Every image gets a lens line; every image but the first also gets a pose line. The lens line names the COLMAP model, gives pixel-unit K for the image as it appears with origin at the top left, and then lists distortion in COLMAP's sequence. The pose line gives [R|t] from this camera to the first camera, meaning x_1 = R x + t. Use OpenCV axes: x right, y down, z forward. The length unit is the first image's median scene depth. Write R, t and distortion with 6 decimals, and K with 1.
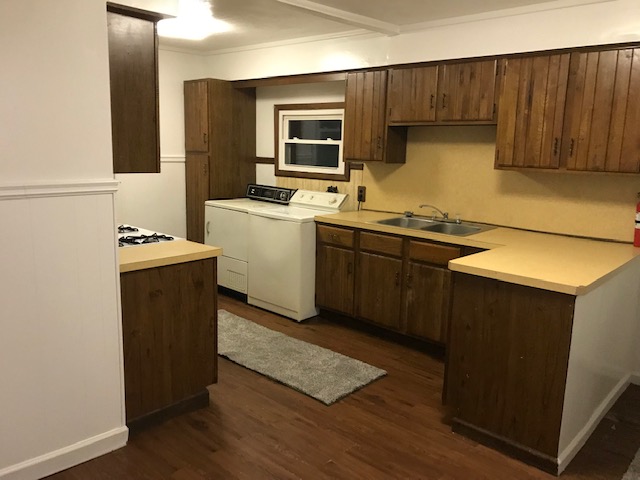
lens RADIAL K [[526.4, 0, 320.1], [0, 526.4, 240.3], [0, 0, 1]] dist [0.052377, -0.004172]
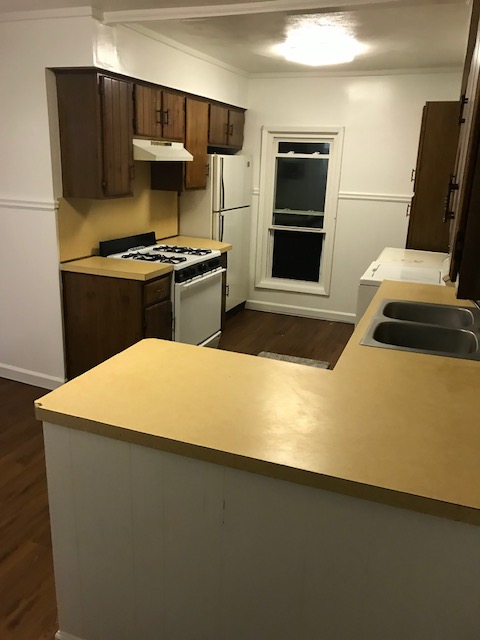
lens RADIAL K [[526.4, 0, 244.6], [0, 526.4, 319.7], [0, 0, 1]] dist [0.052377, -0.004172]
pose [[0.357063, 0.257331, -0.897935, 0.984140], [-0.183031, 0.961943, 0.202892, -0.168481], [0.915973, 0.091904, 0.390573, 0.845099]]
